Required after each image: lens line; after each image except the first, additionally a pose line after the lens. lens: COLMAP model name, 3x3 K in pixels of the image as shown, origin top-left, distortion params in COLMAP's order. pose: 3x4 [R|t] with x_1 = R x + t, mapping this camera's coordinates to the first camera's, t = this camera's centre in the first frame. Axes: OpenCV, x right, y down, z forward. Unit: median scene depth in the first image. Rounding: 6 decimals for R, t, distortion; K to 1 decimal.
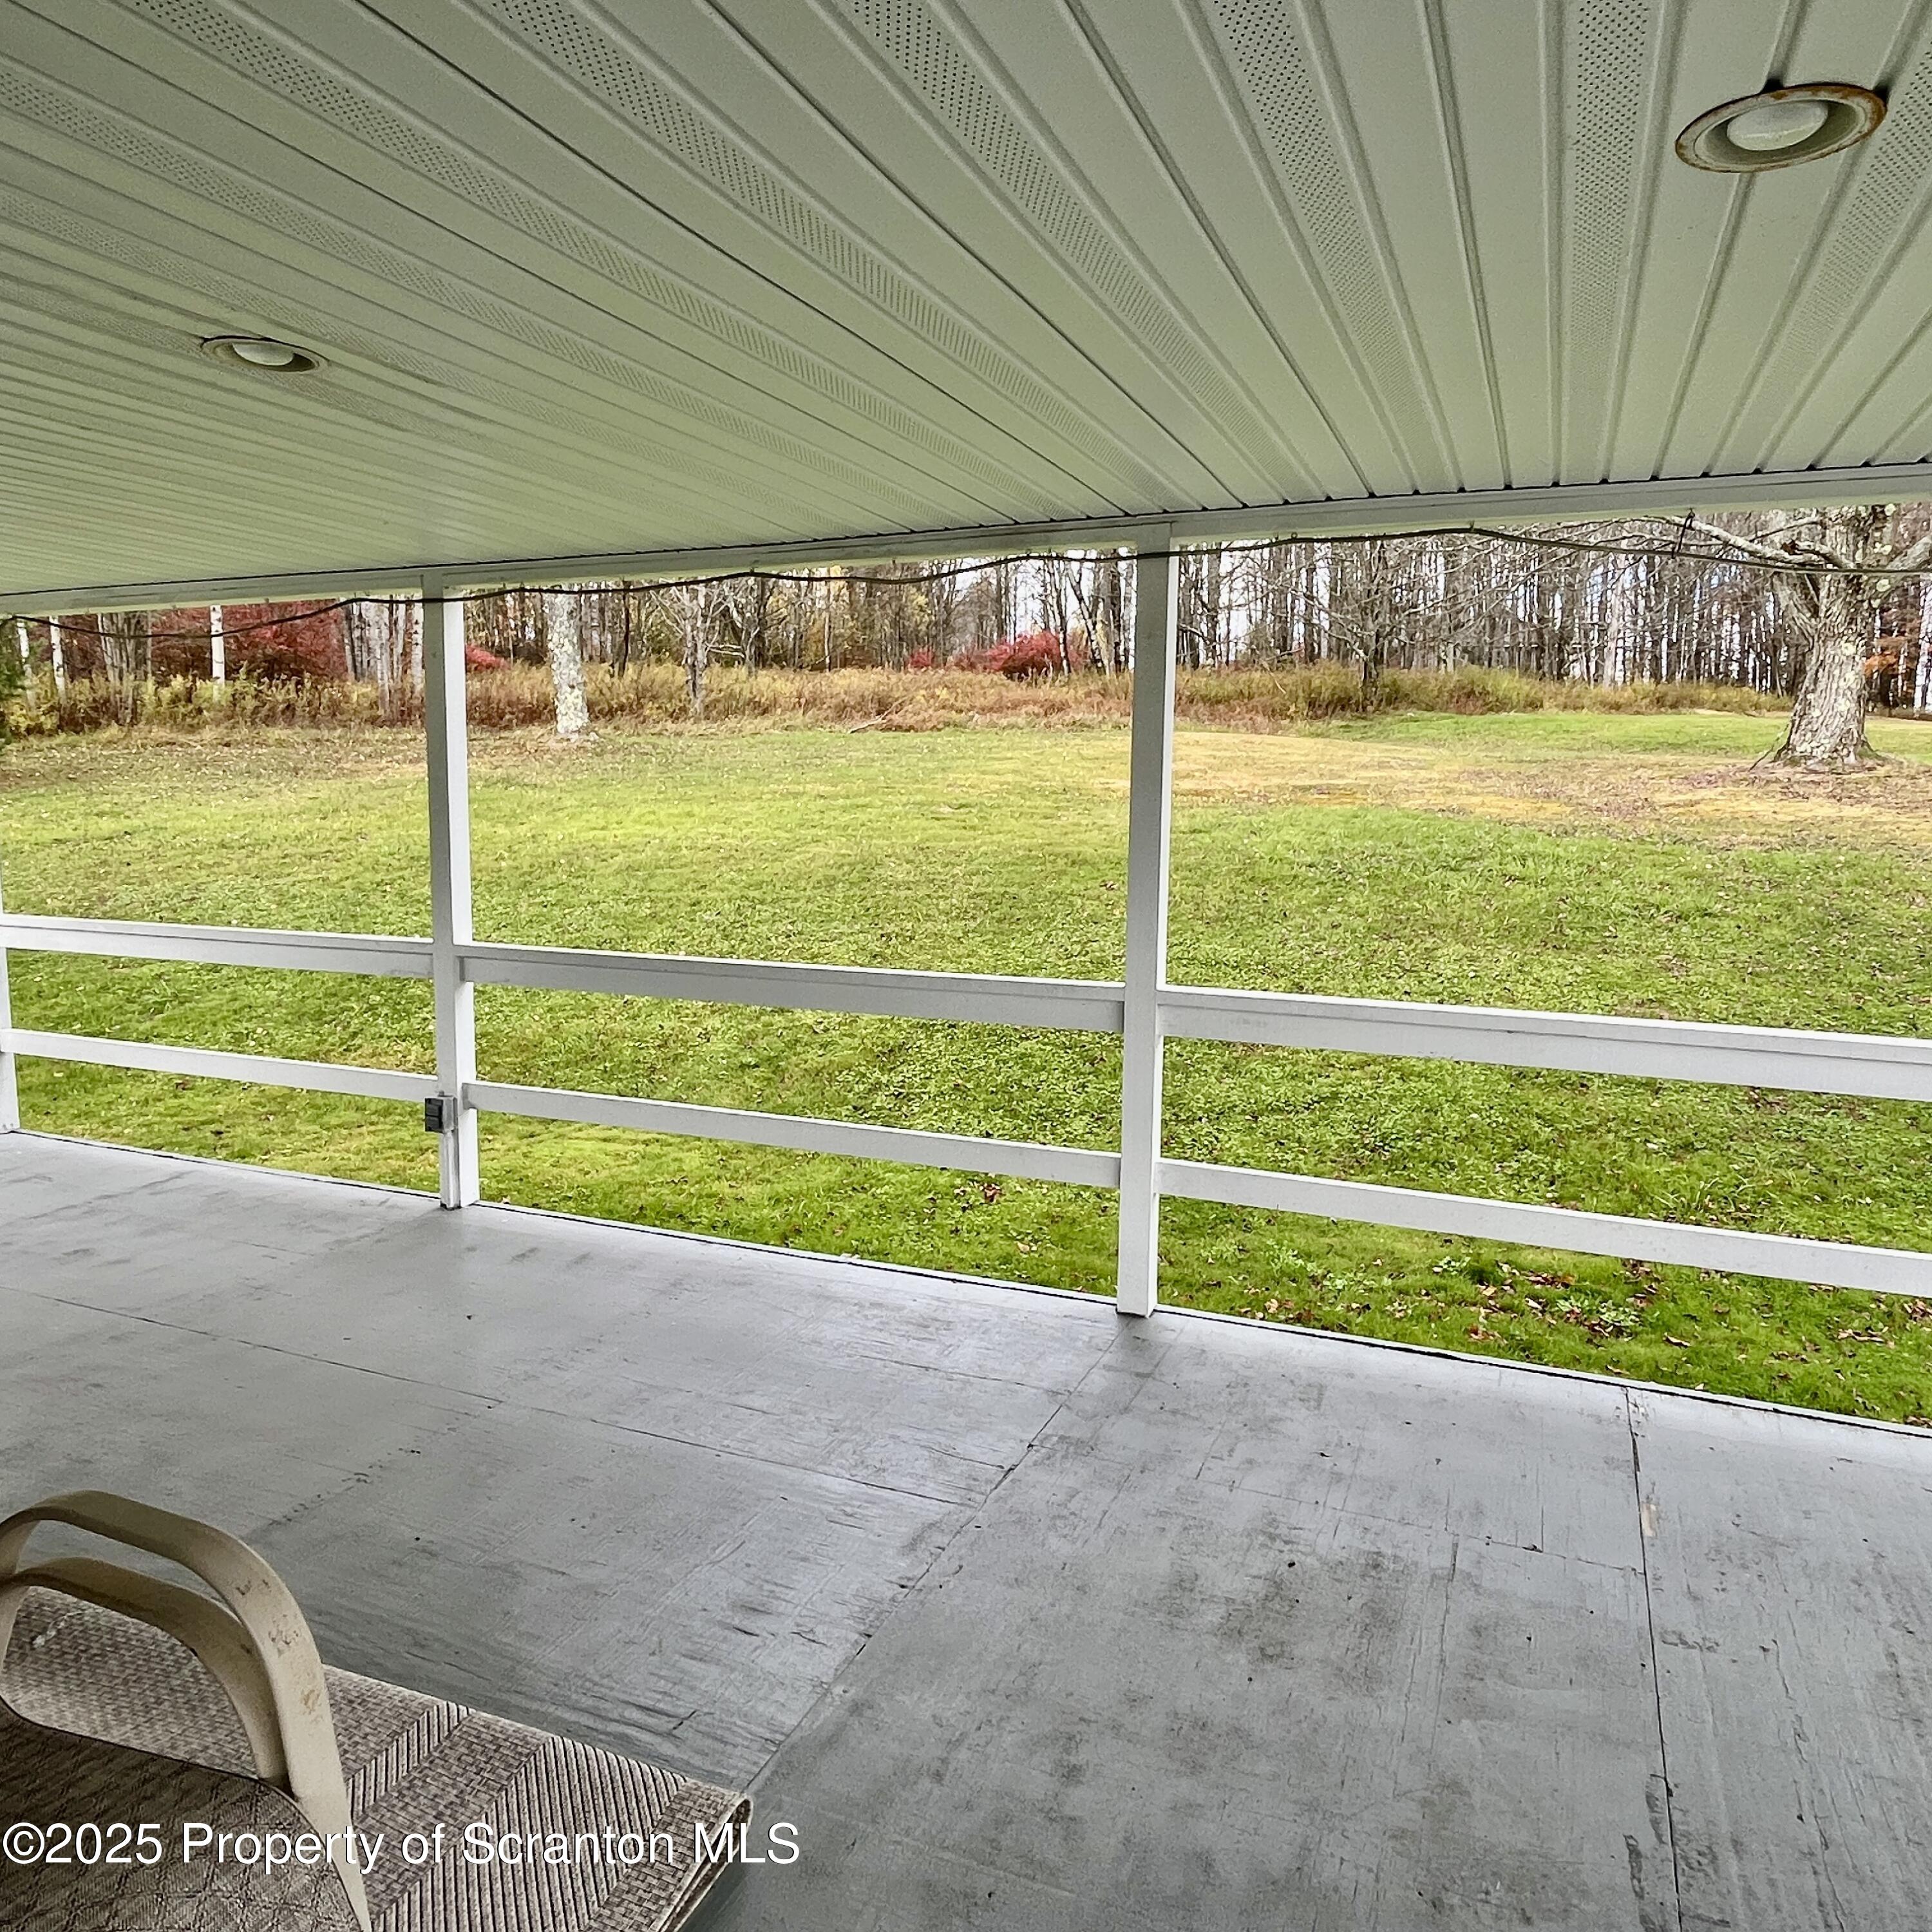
lens RADIAL K [[1363.2, 0, 966.0], [0, 1363.2, 966.0], [0, 0, 1]] dist [-0.001131, -0.000290]
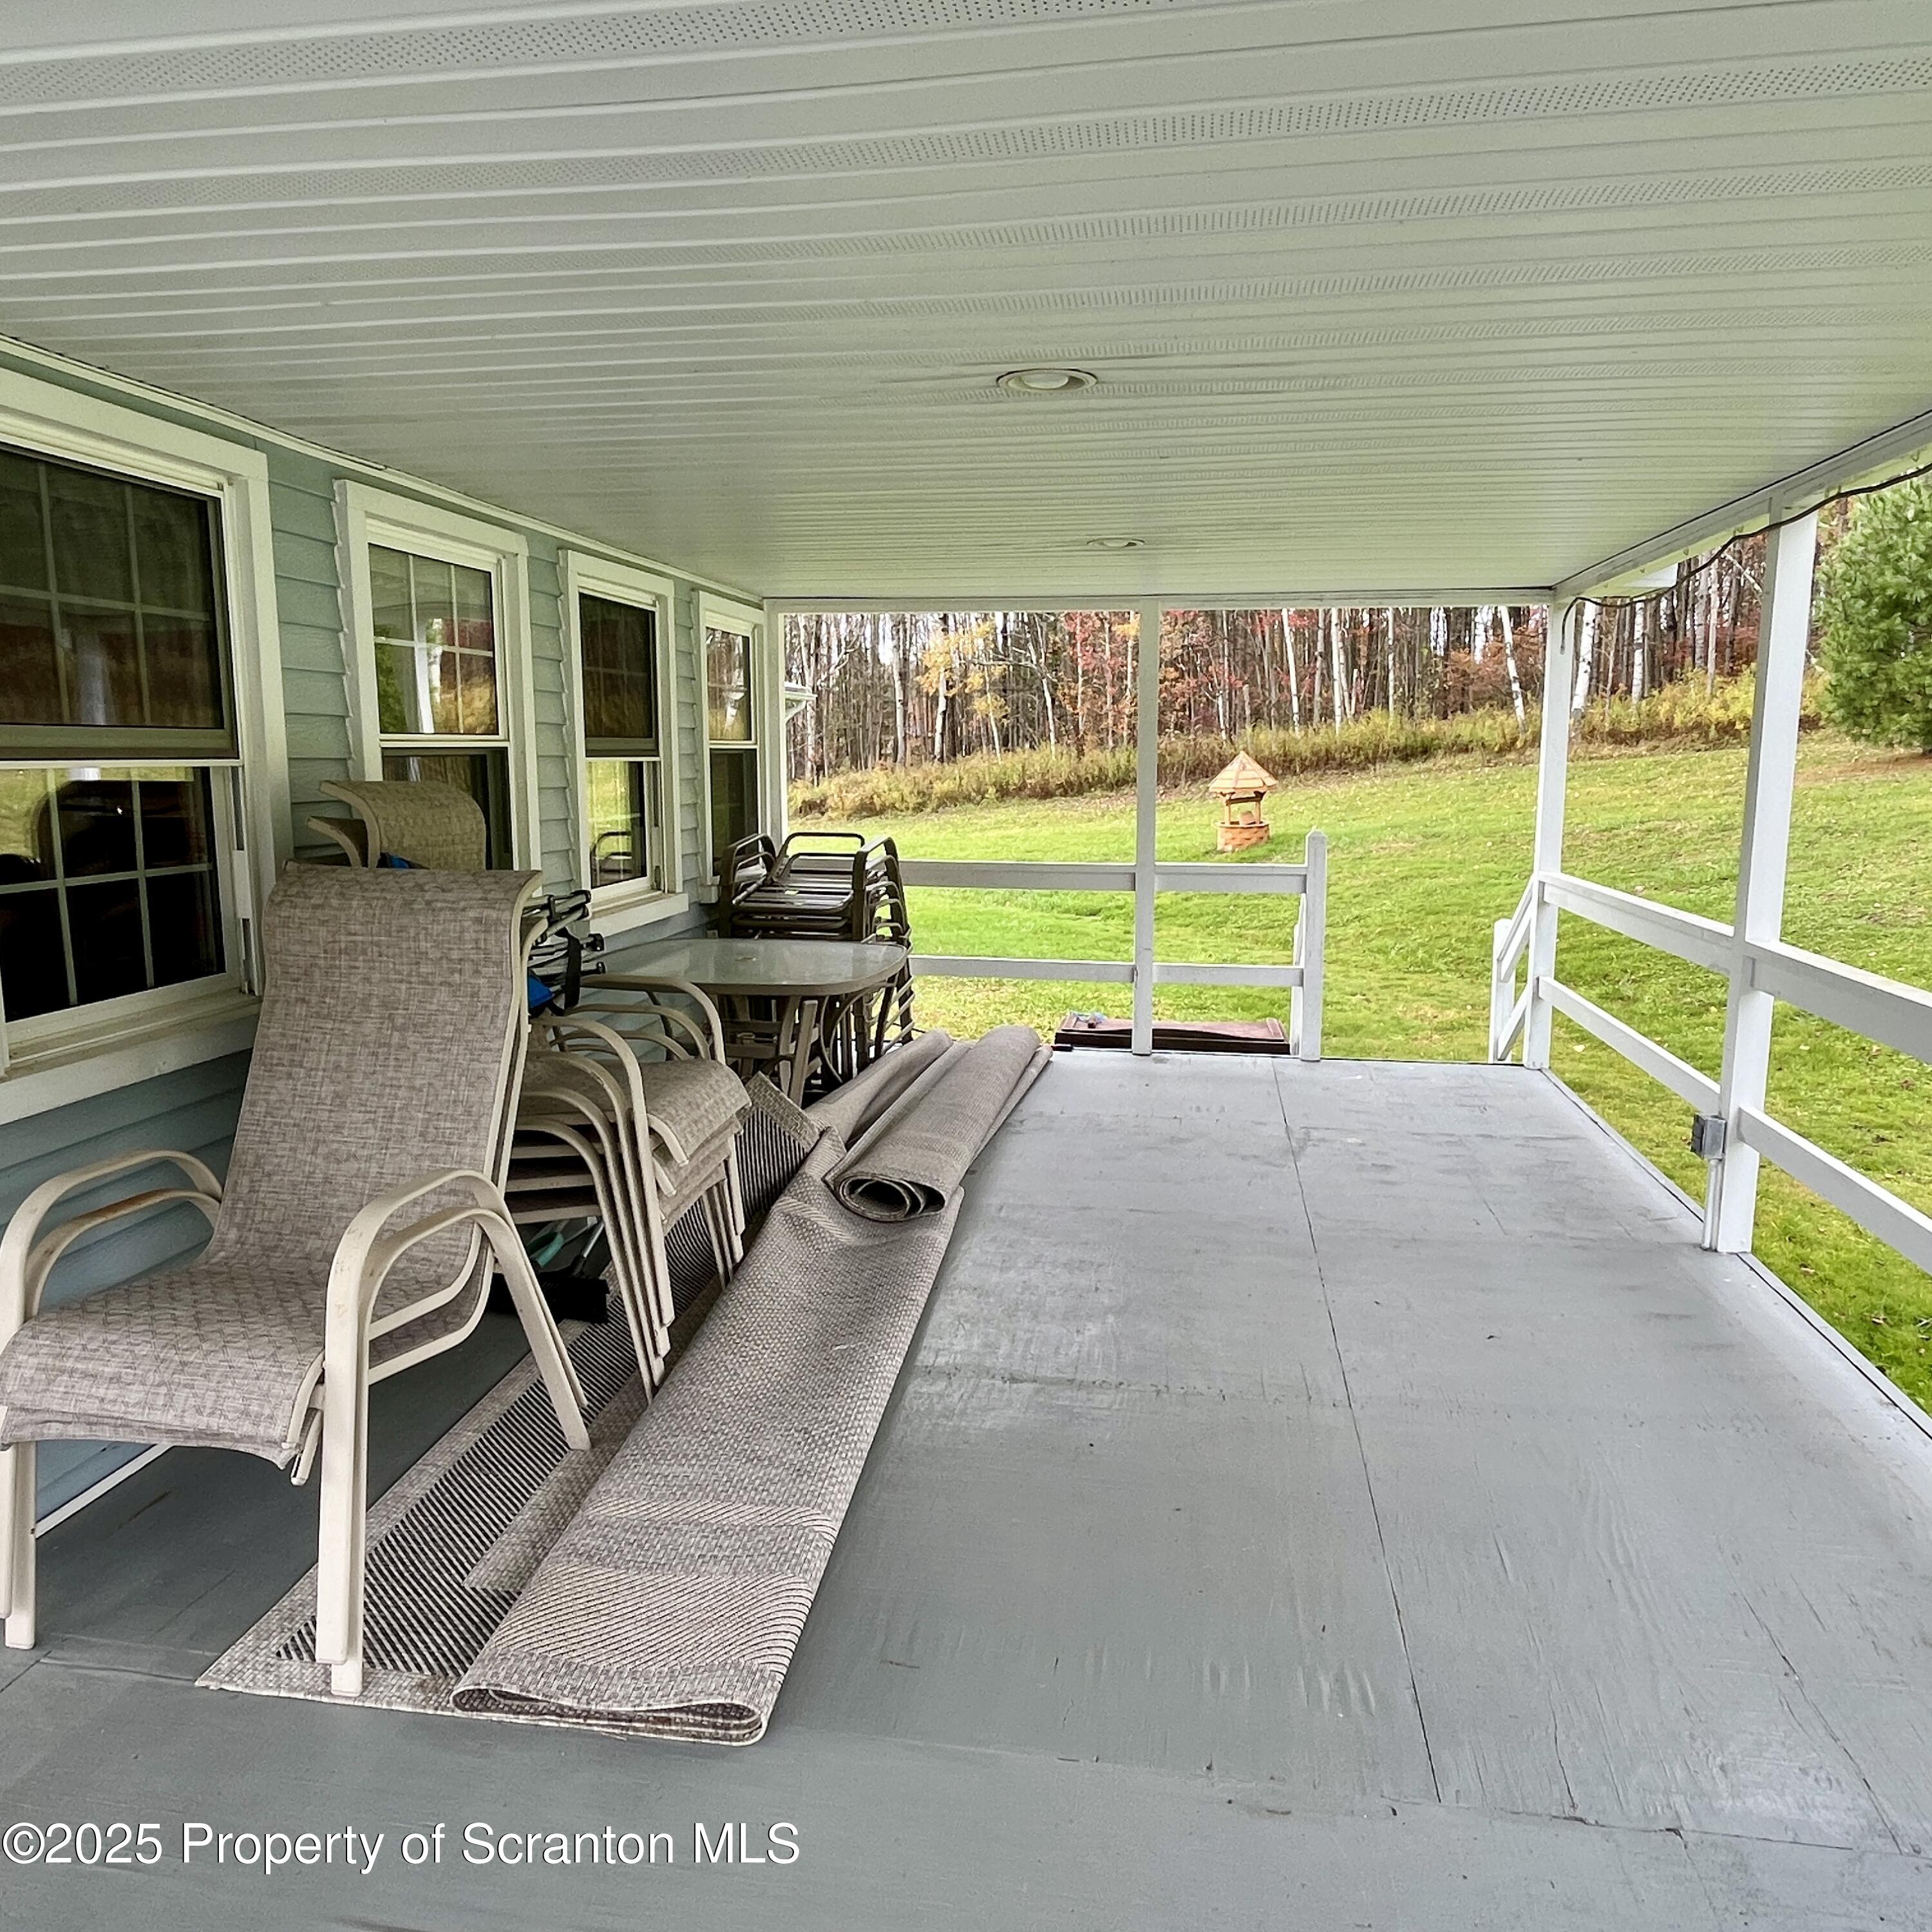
lens RADIAL K [[1425.6, 0, 966.0], [0, 1425.6, 966.0], [0, 0, 1]] dist [-0.001752, -0.001276]
pose [[0.246268, 0.137738, -0.959364, 0.359364], [-0.121378, 0.986440, 0.110467, -0.041046], [0.961571, 0.089241, 0.259647, 0.329590]]
